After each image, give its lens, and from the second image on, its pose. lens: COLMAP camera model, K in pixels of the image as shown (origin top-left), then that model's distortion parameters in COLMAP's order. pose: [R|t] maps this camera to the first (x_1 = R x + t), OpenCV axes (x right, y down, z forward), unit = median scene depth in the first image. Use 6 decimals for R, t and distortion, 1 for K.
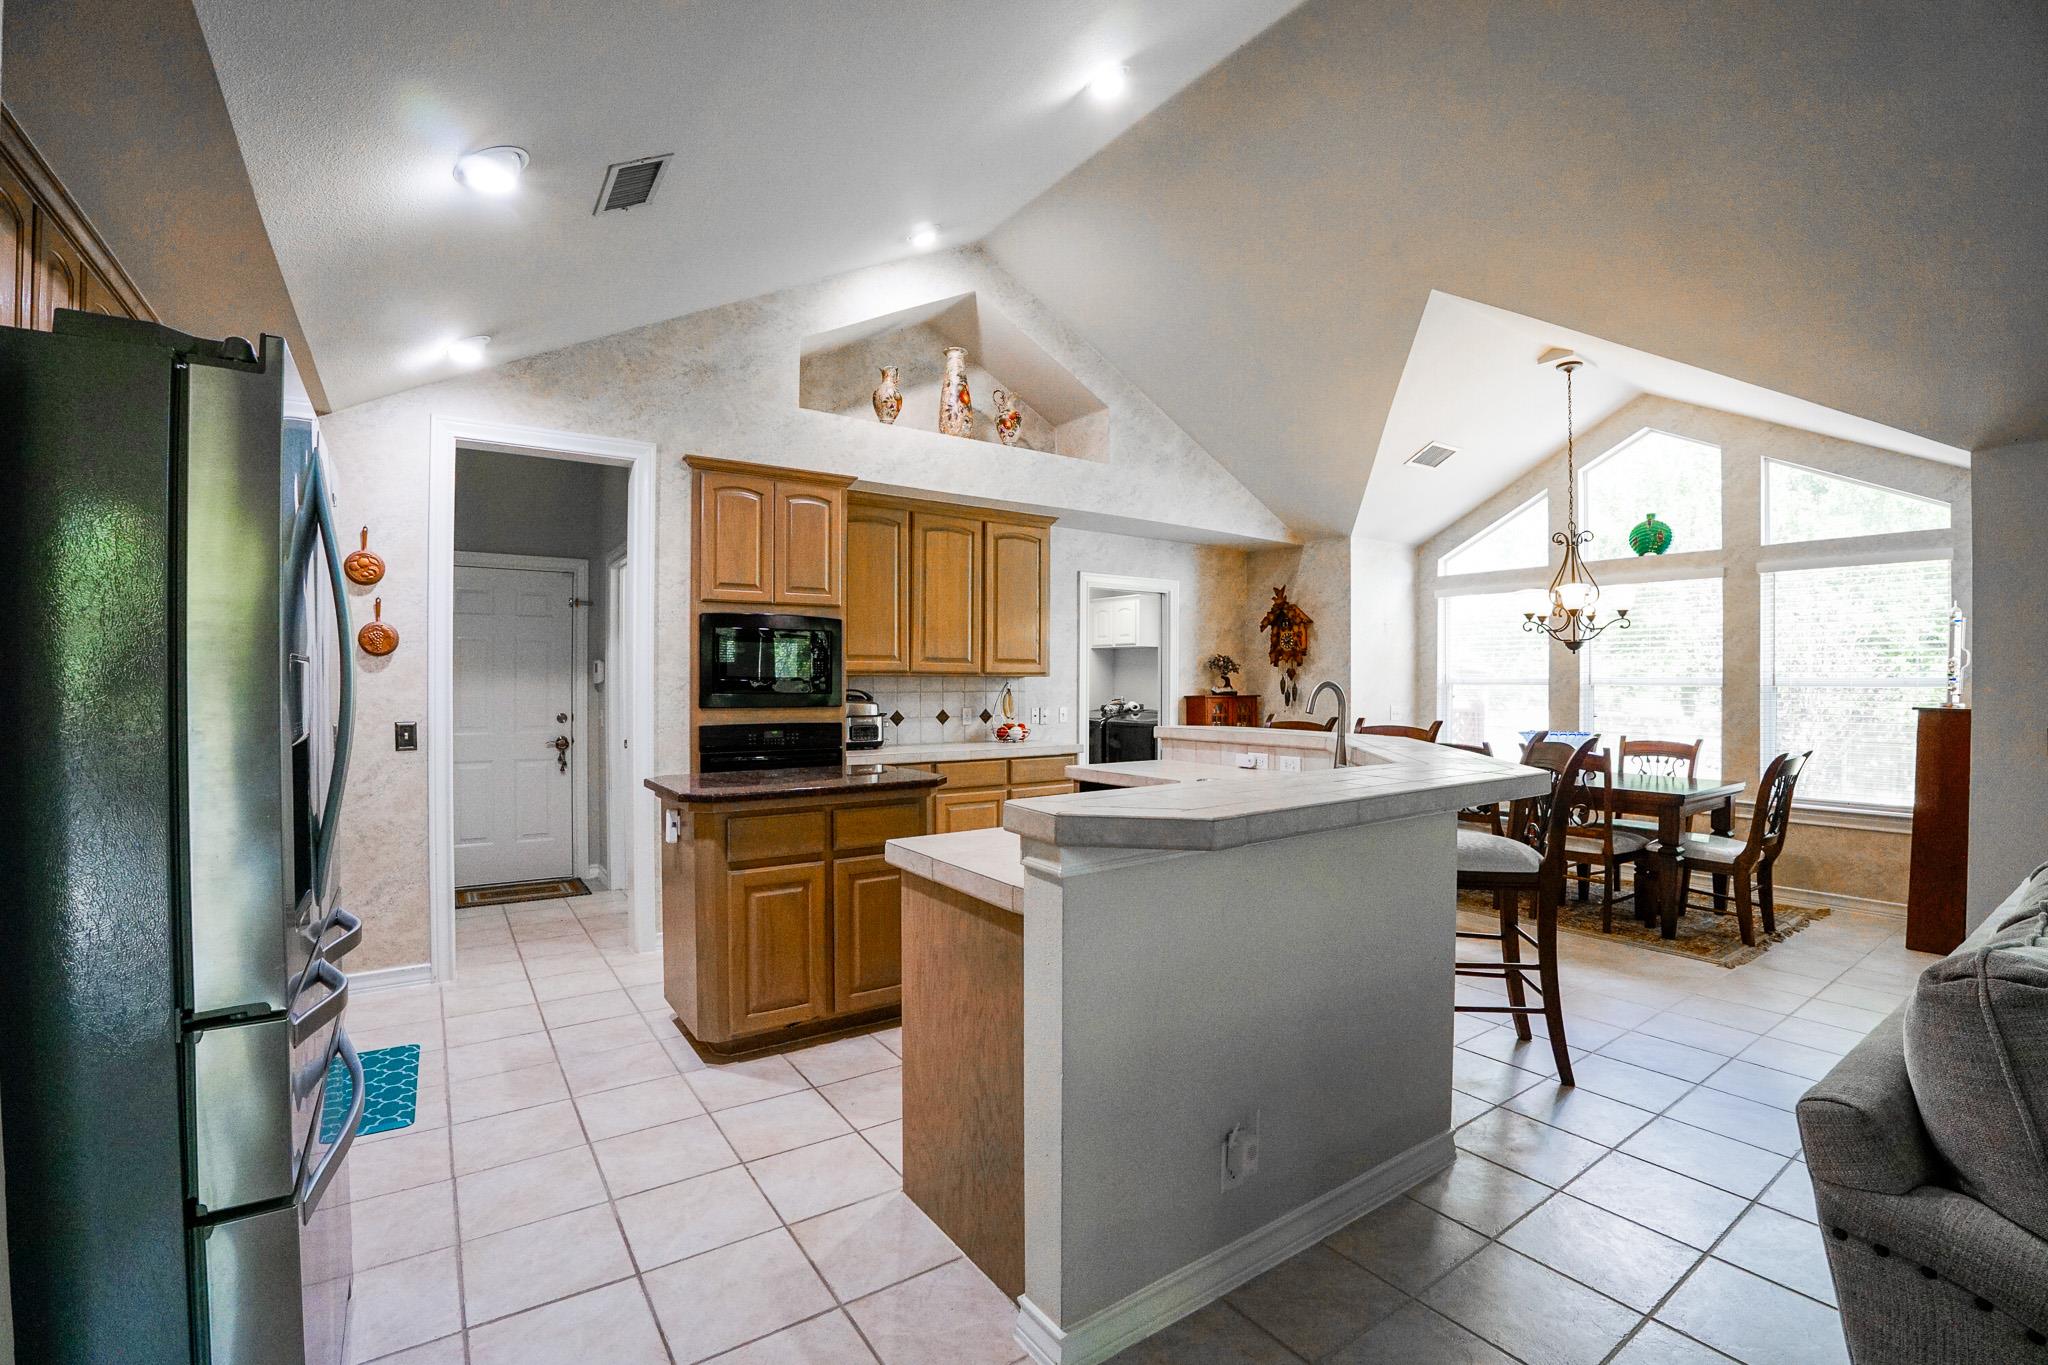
lens RADIAL K [[887.4, 0, 1022.1], [0, 887.4, 681.4], [0, 0, 1]] dist [-0.053884, 0.006317]
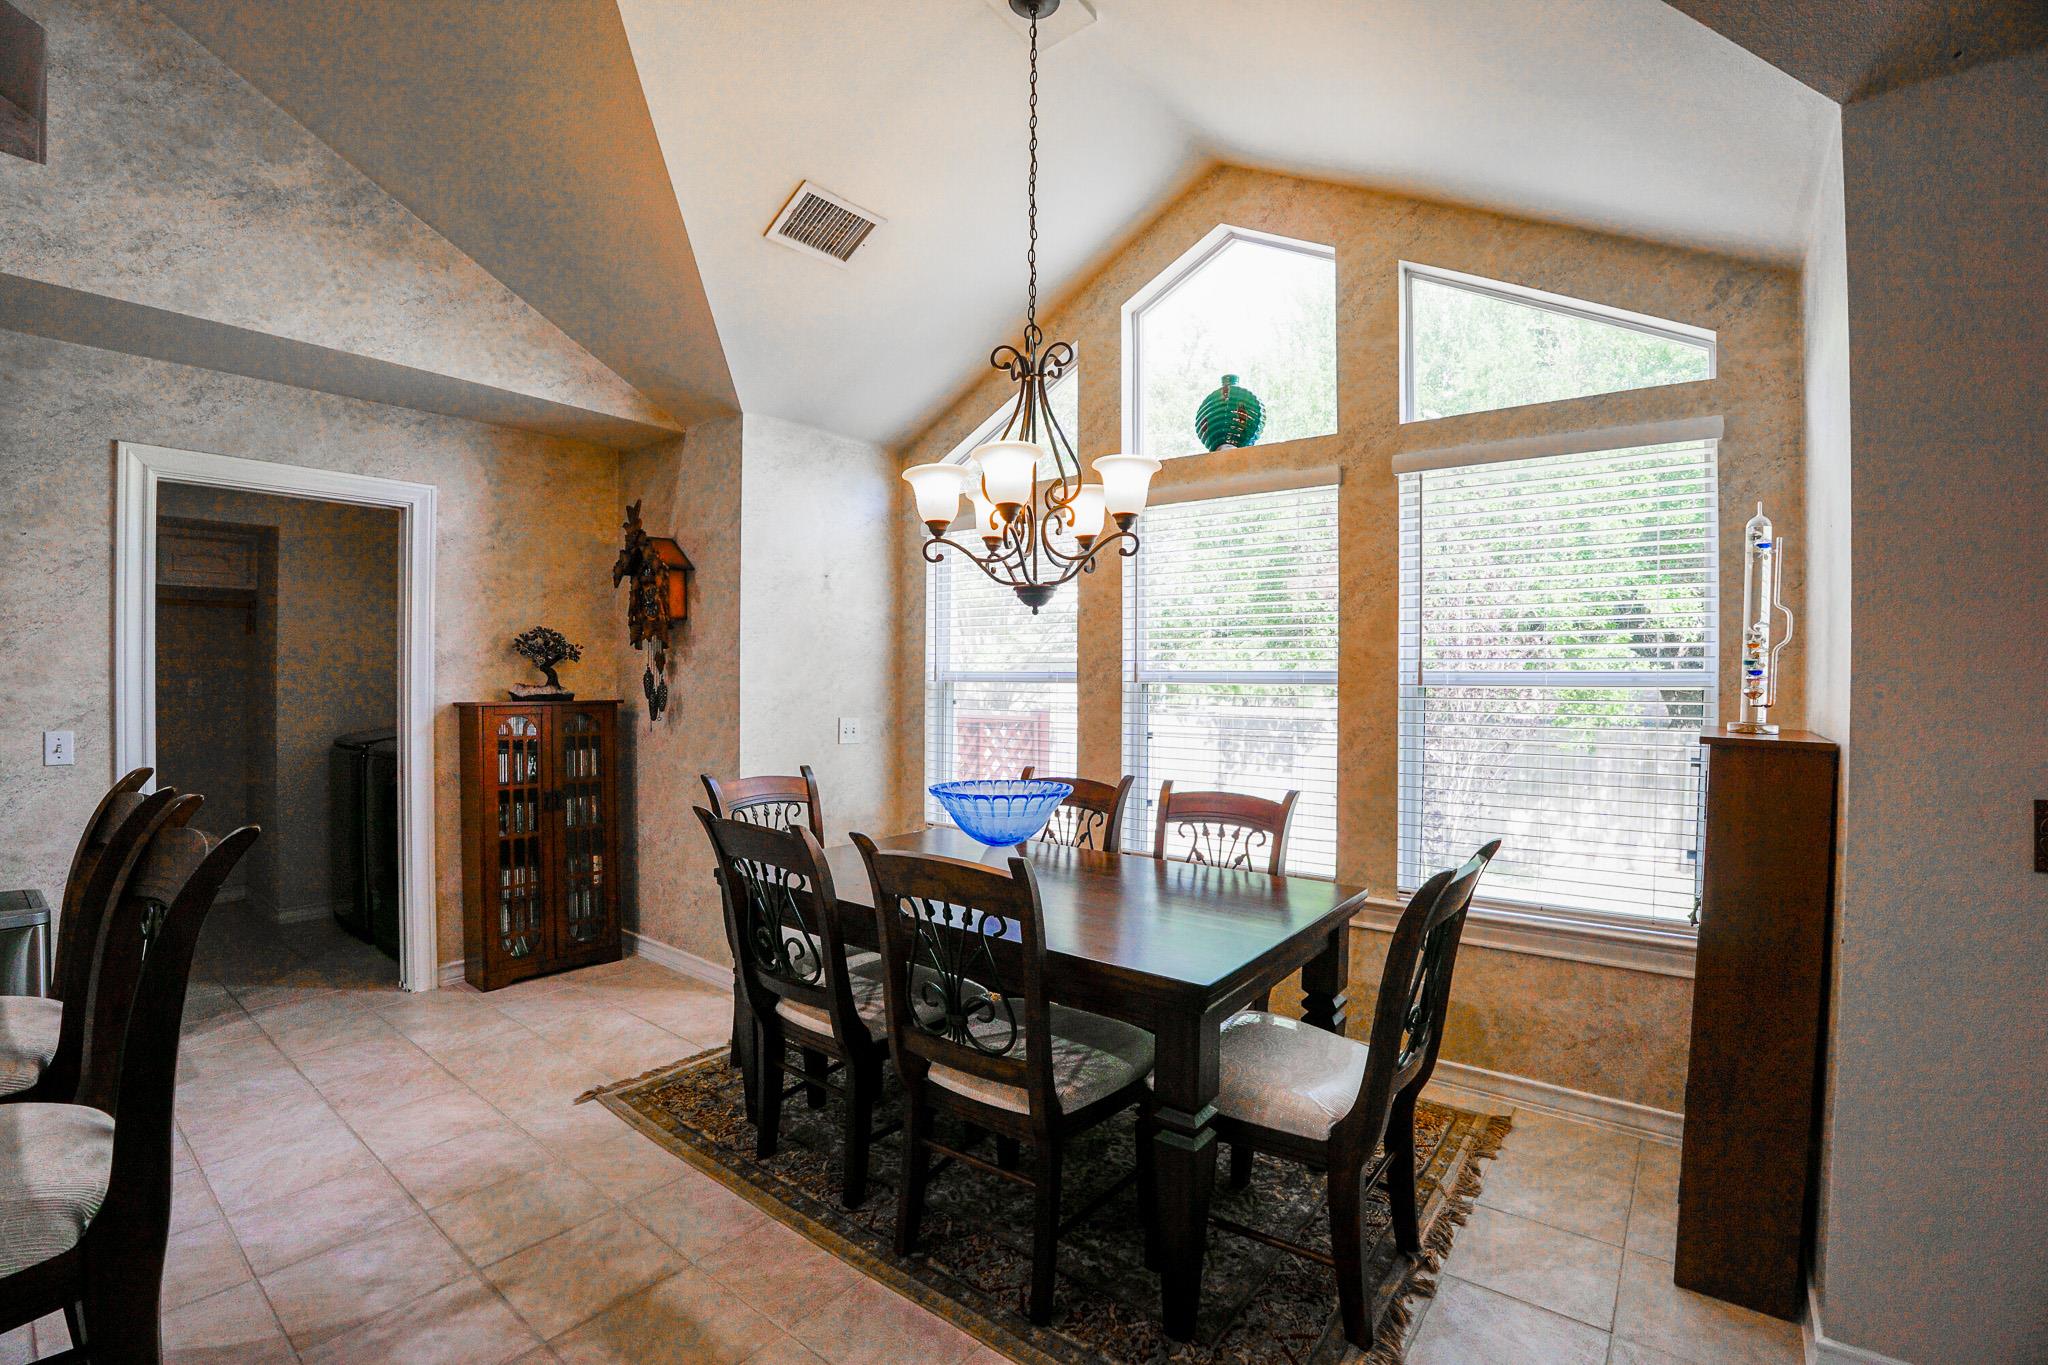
lens RADIAL K [[887.4, 0, 1017.7], [0, 887.4, 677.7], [0, 0, 1]] dist [-0.053884, 0.006317]
pose [[0.957771, -0.002434, 0.287521, 0.453366], [0.001732, 0.999995, 0.002697, -0.000628], [-0.287526, -0.002085, 0.957771, 0.514841]]
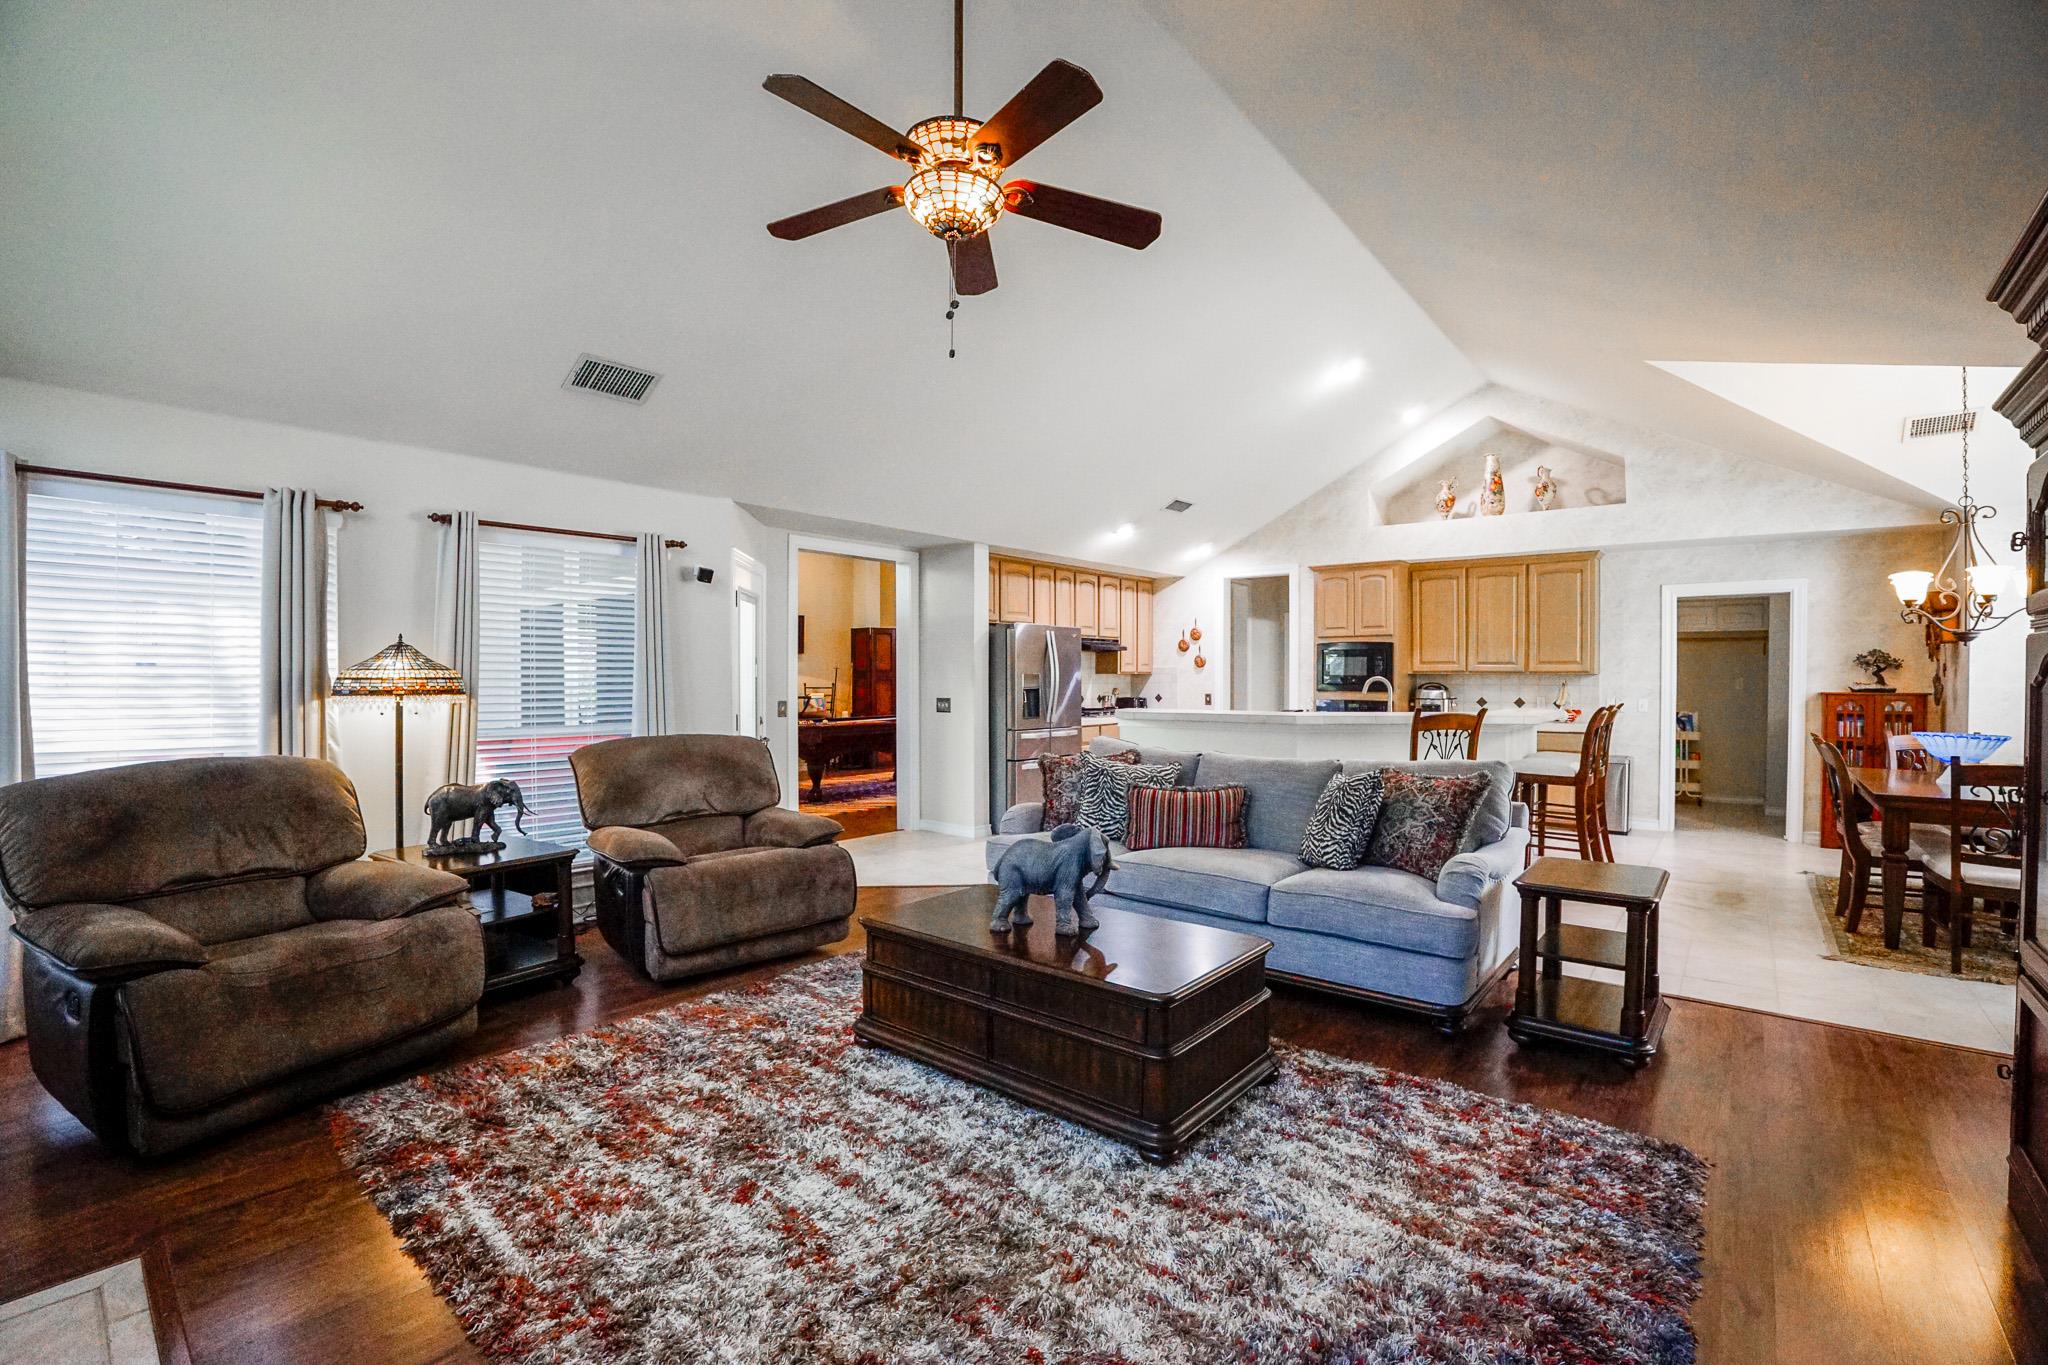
lens RADIAL K [[887.4, 0, 1025.2], [0, 887.4, 679.9], [0, 0, 1]] dist [-0.053884, 0.006317]
pose [[0.262046, 0.001175, -0.965055, 1.103158], [-0.005765, 0.999983, -0.000348, 0.008336], [0.965038, 0.005655, 0.262048, -0.136252]]
